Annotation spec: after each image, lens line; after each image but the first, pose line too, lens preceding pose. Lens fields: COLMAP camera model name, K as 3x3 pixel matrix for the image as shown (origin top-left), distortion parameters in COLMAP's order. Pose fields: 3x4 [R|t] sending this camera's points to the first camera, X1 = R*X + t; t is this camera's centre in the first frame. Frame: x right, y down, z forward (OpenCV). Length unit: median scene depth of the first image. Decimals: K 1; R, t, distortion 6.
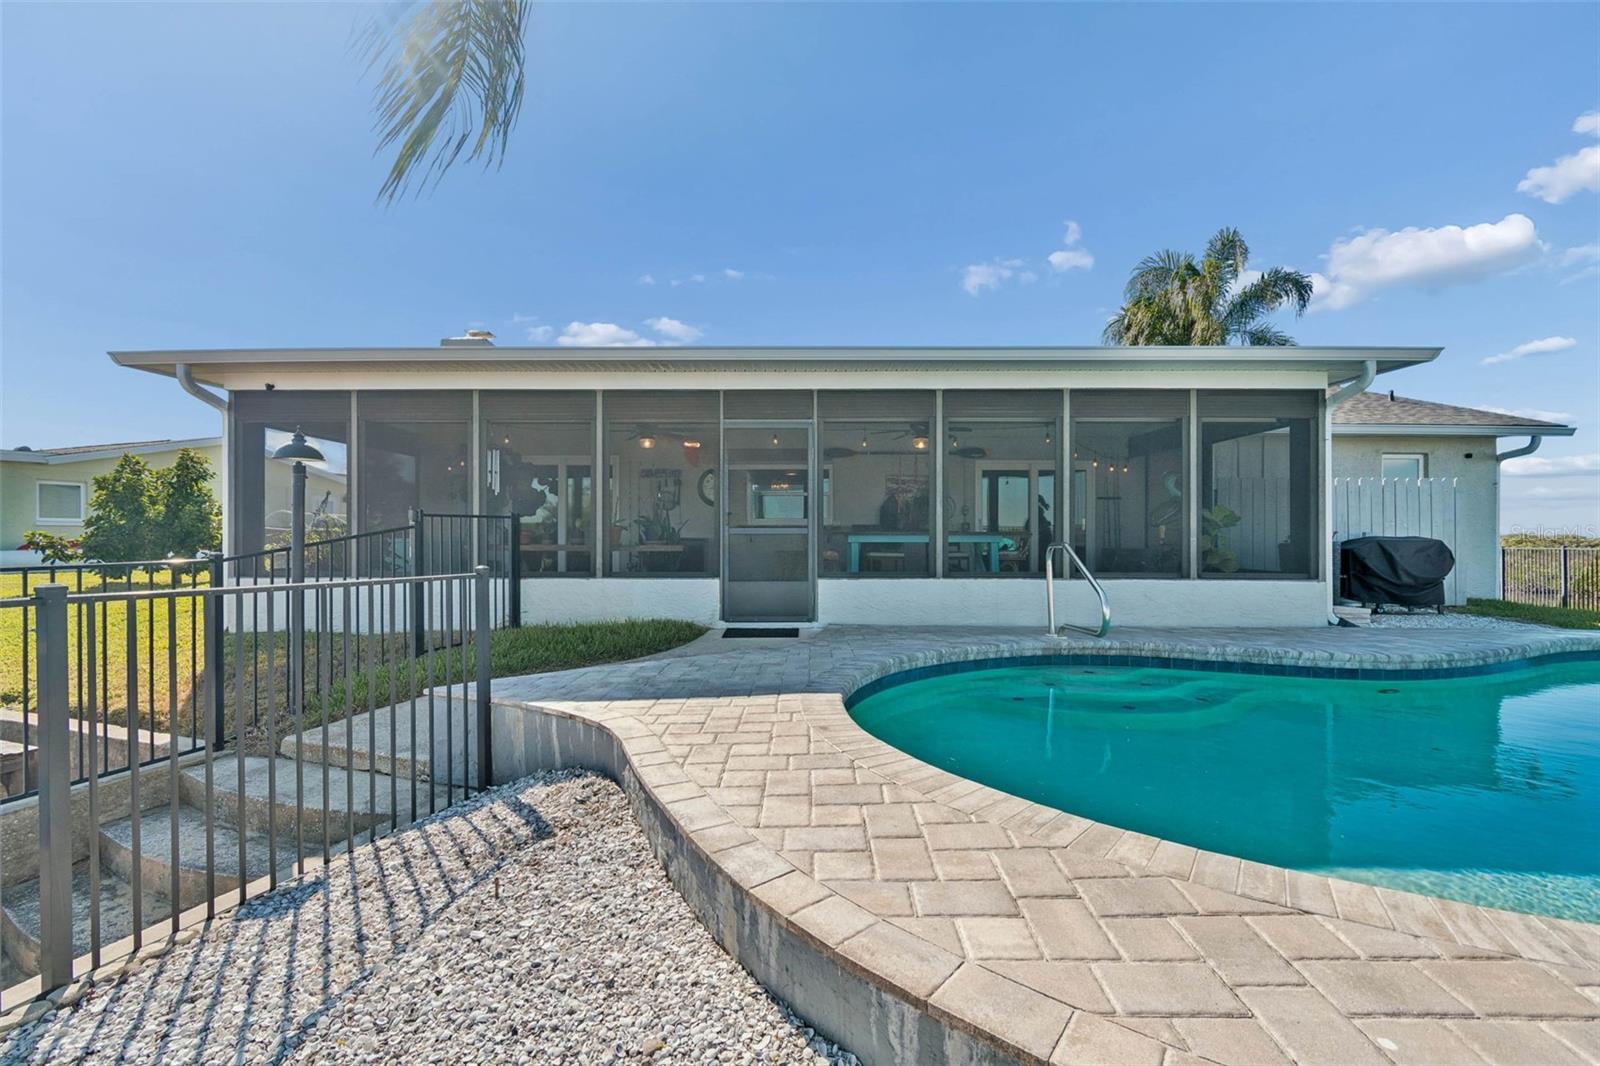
lens RADIAL K [[710.1, 0, 800.0], [0, 710.1, 533.0], [0, 0, 1]] dist [0.000065, -0.000153]
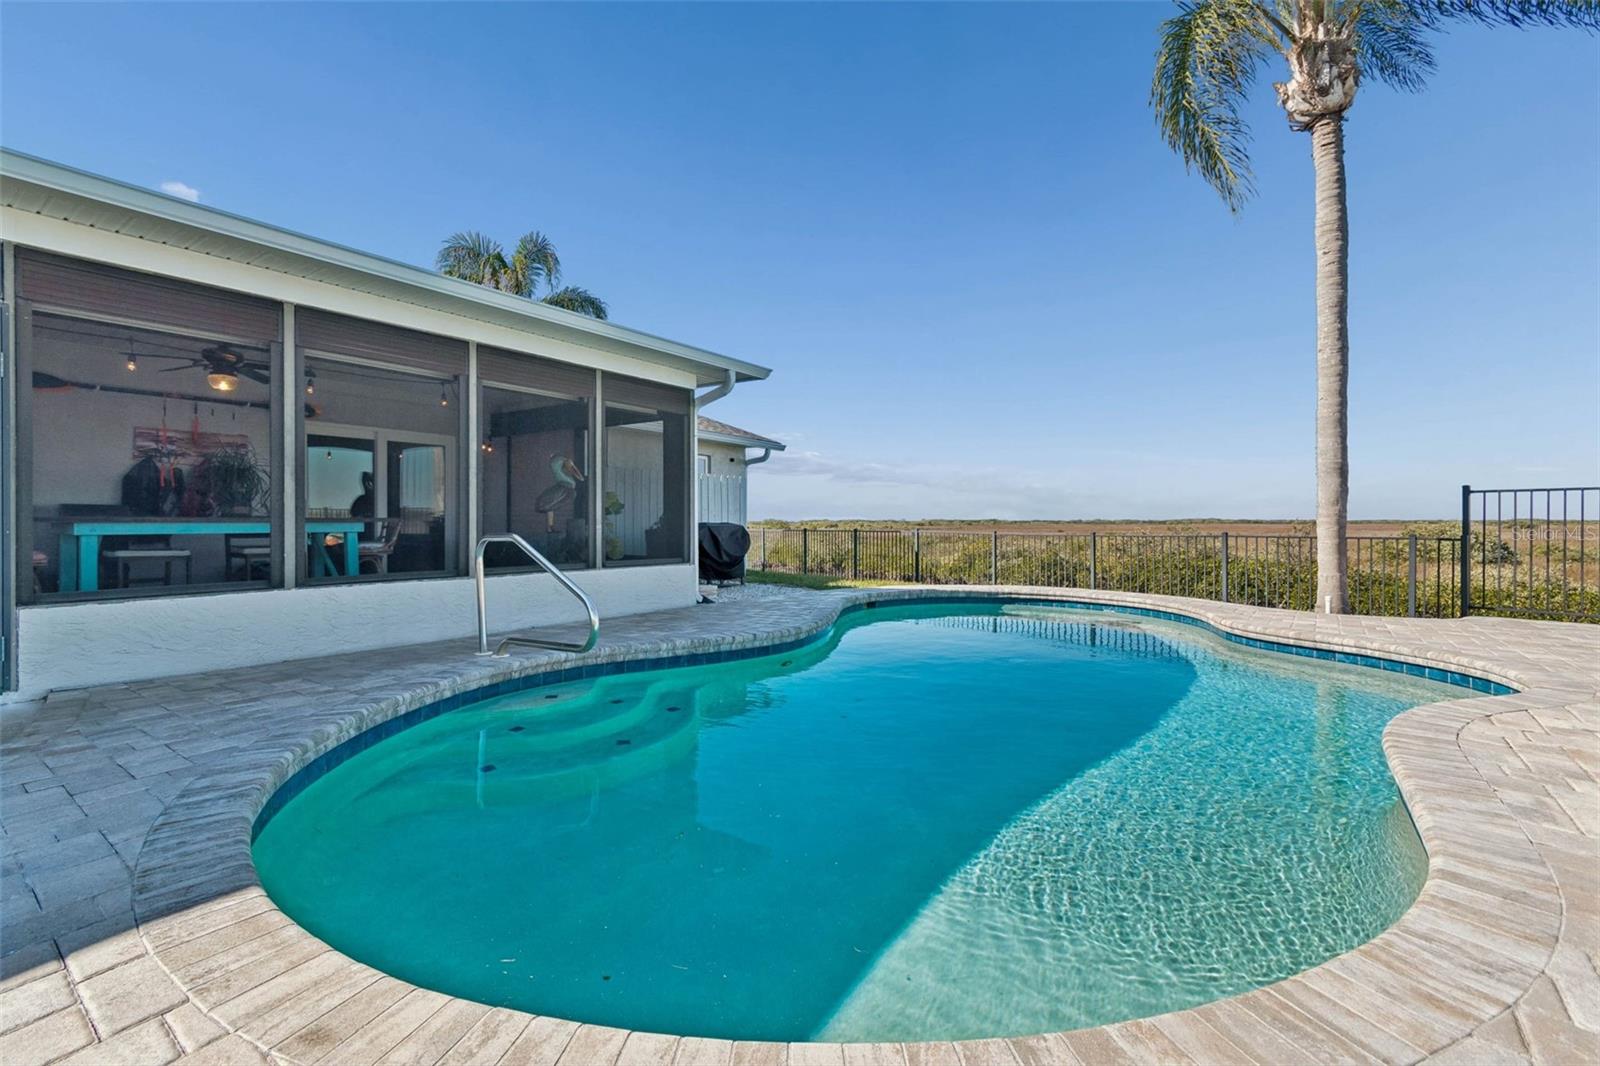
lens RADIAL K [[708.5, 0, 802.8], [0, 708.5, 521.8], [0, 0, 1]] dist [0.001517, 0.000742]
pose [[0.598126, -0.000806, 0.801401, -0.043603], [-0.004956, 0.999977, 0.004705, -0.003732], [-0.801387, -0.006786, 0.598108, 0.206953]]
